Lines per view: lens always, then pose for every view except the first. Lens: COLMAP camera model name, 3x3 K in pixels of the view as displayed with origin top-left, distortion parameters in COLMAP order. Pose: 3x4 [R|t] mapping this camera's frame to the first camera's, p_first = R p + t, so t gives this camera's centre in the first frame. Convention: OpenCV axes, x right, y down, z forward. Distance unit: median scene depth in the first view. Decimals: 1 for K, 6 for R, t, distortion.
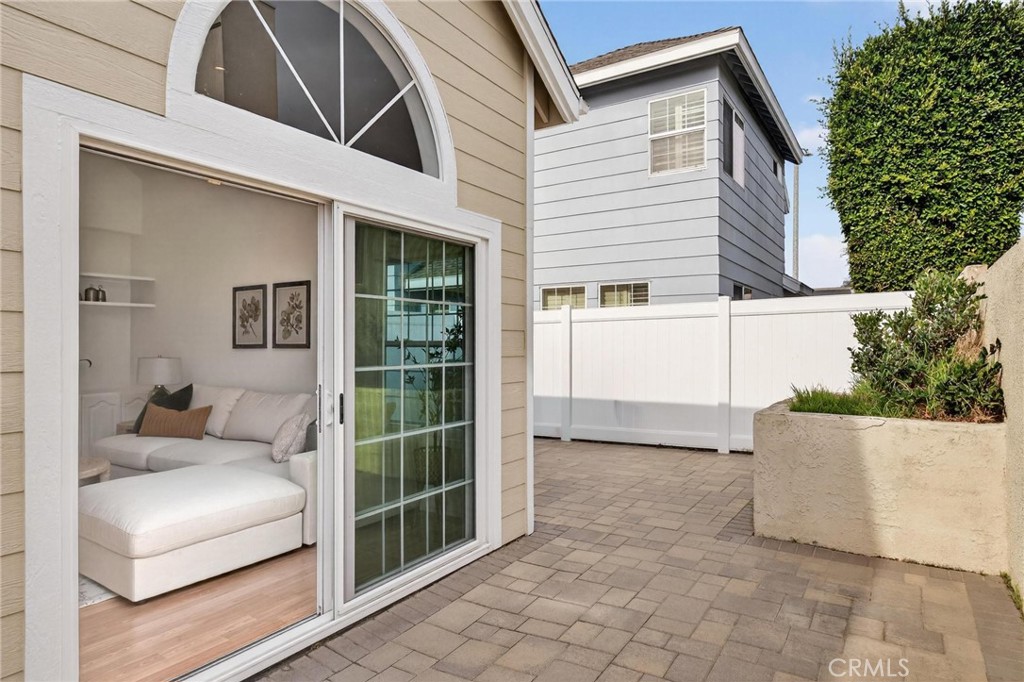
lens RADIAL K [[607.1, 0, 494.7], [0, 607.1, 340.8], [0, 0, 1]] dist [-0.003813, -0.000617]
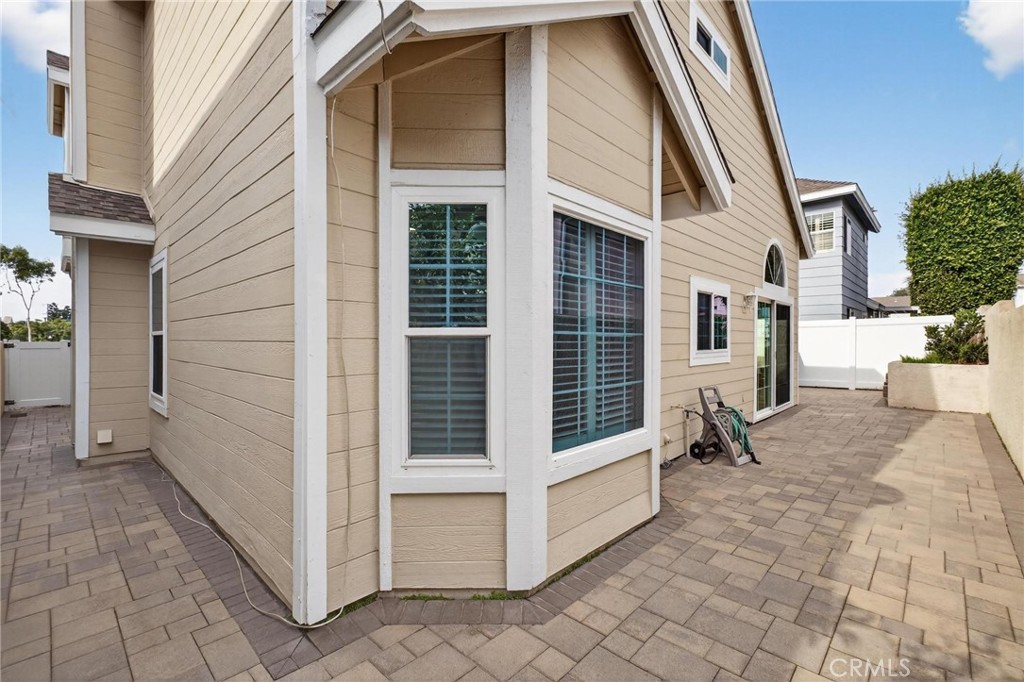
lens RADIAL K [[443.6, 0, 514.8], [0, 443.6, 339.2], [0, 0, 1]] dist [-0.000832, 0.000023]
pose [[0.983552, -0.000043, -0.180624, -0.524317], [0.000710, 0.999993, 0.003626, -0.000273], [0.180623, -0.003695, 0.983546, -0.774770]]
